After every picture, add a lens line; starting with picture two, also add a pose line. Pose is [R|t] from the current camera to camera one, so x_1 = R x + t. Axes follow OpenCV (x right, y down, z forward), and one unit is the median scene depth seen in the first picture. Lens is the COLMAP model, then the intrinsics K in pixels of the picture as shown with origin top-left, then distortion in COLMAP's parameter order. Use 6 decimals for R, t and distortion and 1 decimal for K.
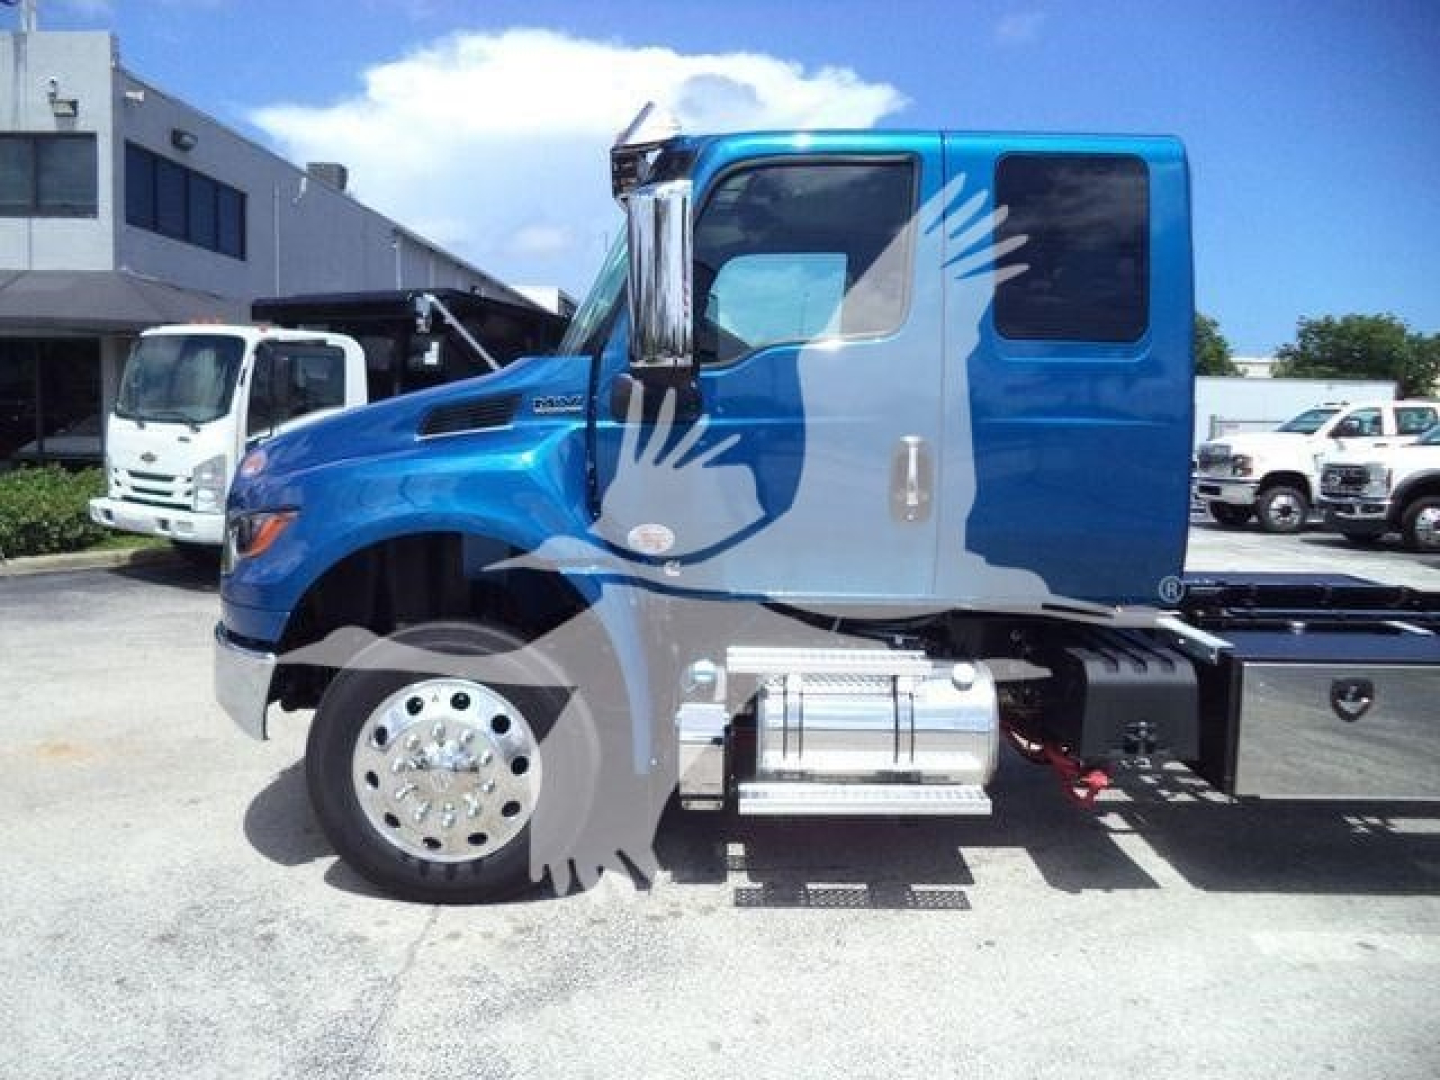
lens RADIAL K [[1151.7, 0, 746.6], [0, 1151.7, 520.8], [0, 0, 1]] dist [-0.035656, 0.002460]
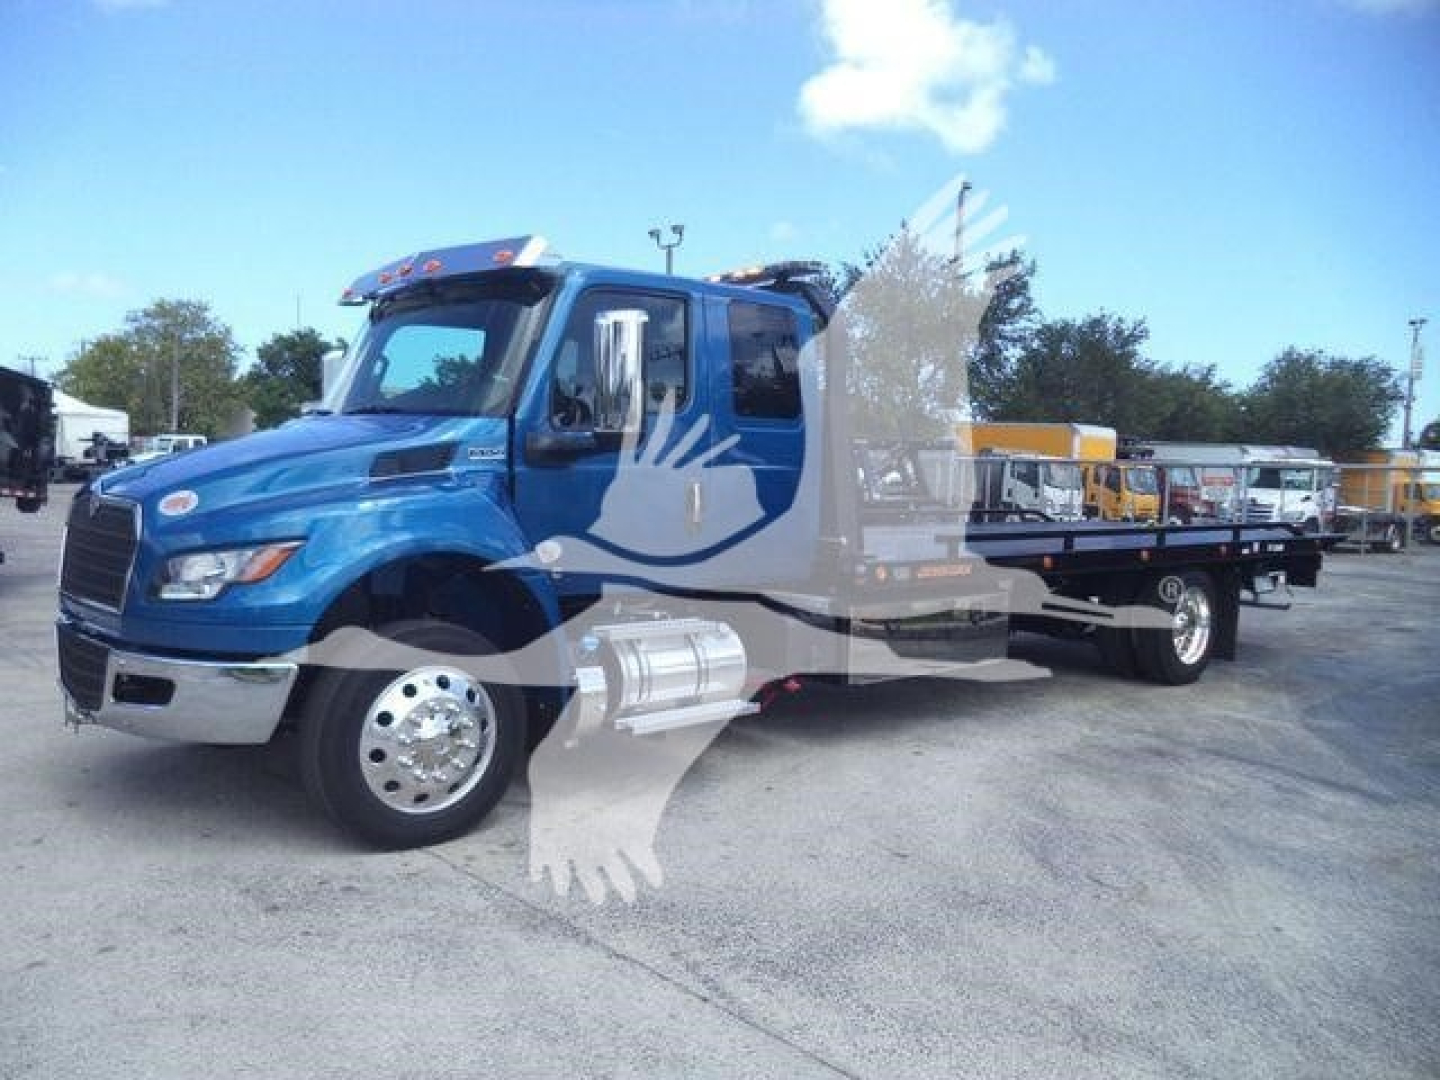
lens RADIAL K [[1151.7, 0, 746.6], [0, 1151.7, 520.8], [0, 0, 1]] dist [-0.035656, 0.002460]
pose [[0.718692, -0.012920, 0.695208, -0.878144], [0.024418, 0.999680, -0.006665, -0.007027], [-0.694900, 0.021766, 0.718777, -0.161302]]
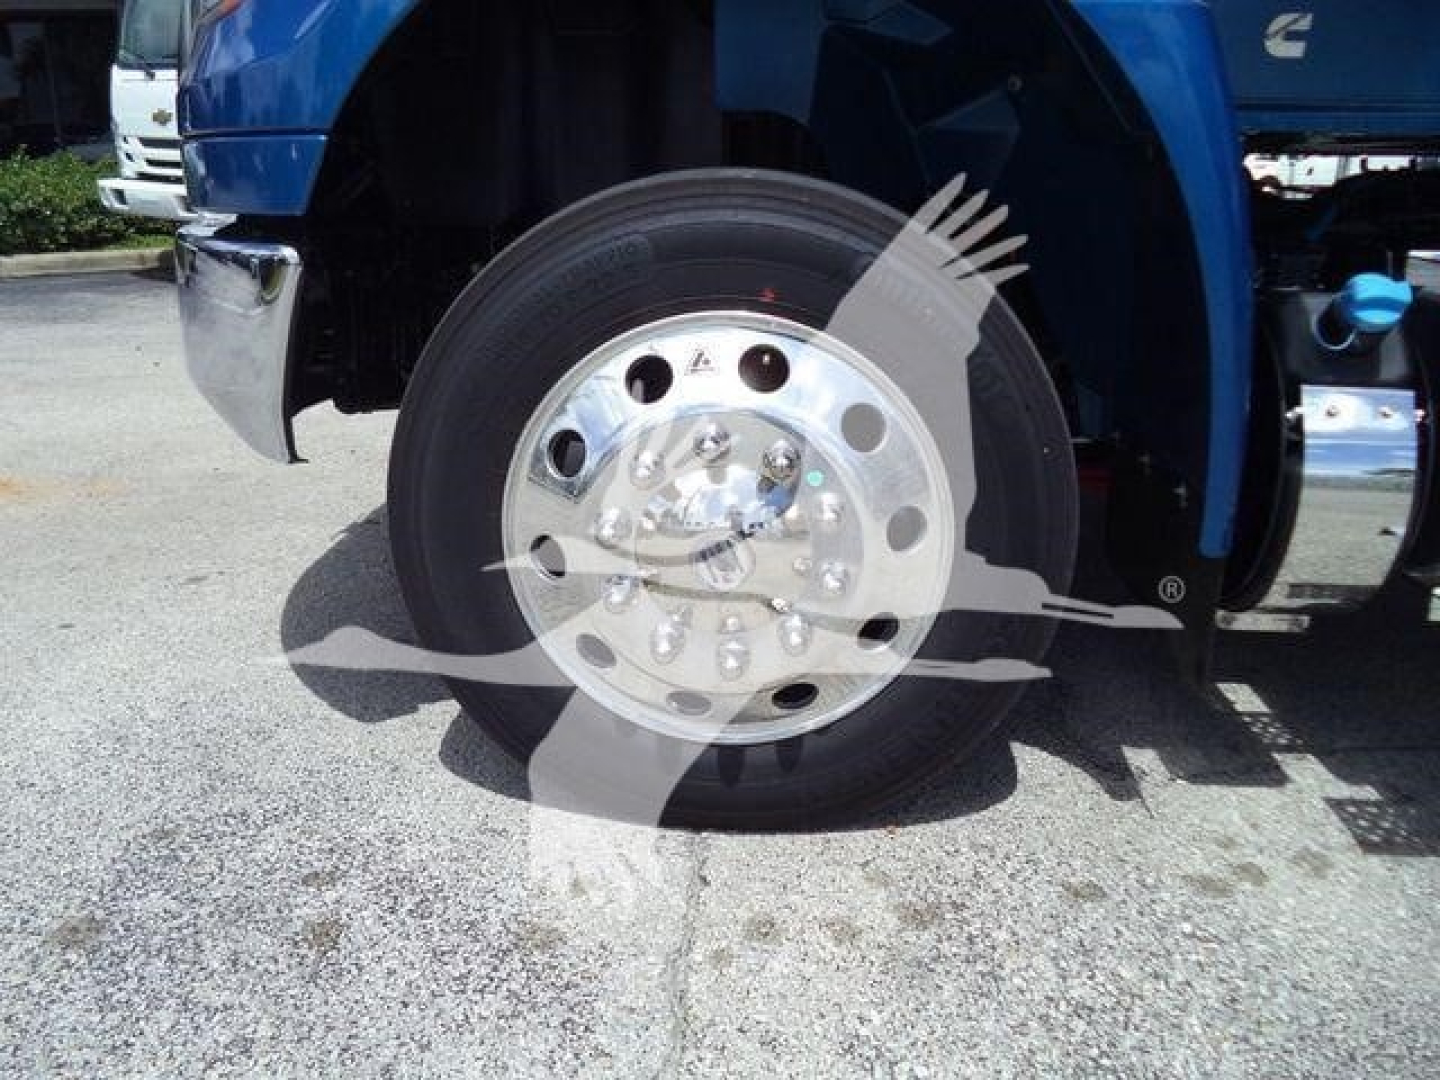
lens RADIAL K [[1179.6, 0, 720.0], [0, 1179.6, 540.0], [0, 0, 1]] dist [-0.020667, 0.010224]
pose [[0.996161, 0.020492, -0.085108, -0.224098], [-0.000938, 0.974659, 0.223695, 0.122005], [0.087535, -0.222756, 0.970936, 0.579599]]
